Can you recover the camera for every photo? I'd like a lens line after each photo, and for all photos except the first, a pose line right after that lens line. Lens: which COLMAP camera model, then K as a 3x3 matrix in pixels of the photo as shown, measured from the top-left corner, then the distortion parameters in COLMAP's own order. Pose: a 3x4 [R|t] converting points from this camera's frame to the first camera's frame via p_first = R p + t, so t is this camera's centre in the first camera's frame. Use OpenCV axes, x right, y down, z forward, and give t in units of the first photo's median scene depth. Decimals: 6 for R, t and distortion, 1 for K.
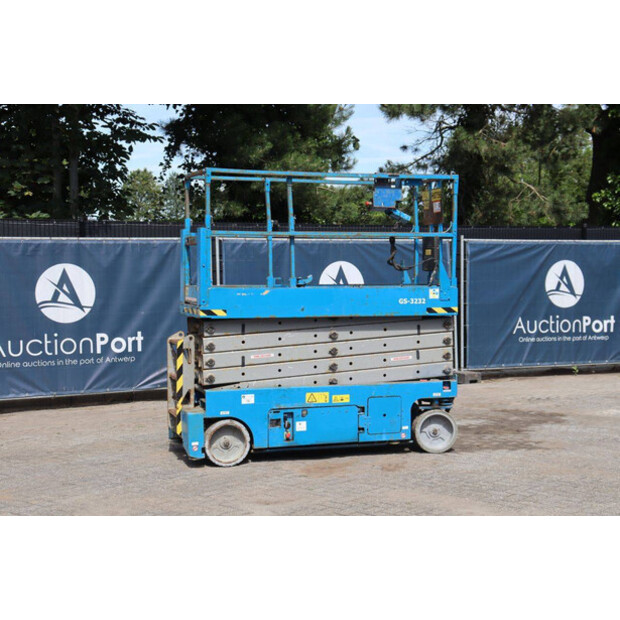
lens RADIAL K [[956.6, 0, 310.0], [0, 956.6, 310.0], [0, 0, 1]] dist [0.091441, 0.054945]
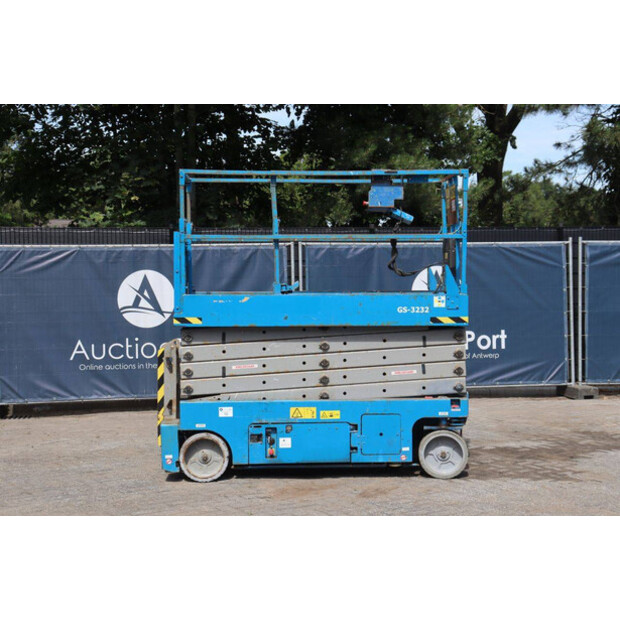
lens RADIAL K [[918.3, 0, 310.0], [0, 918.3, 310.0], [0, 0, 1]] dist [0.095755, 0.036070]
pose [[0.965031, 0.007063, -0.262042, 0.243590], [-0.008049, 0.999964, -0.002690, -0.005961], [0.262014, 0.004705, 0.965053, 0.135996]]
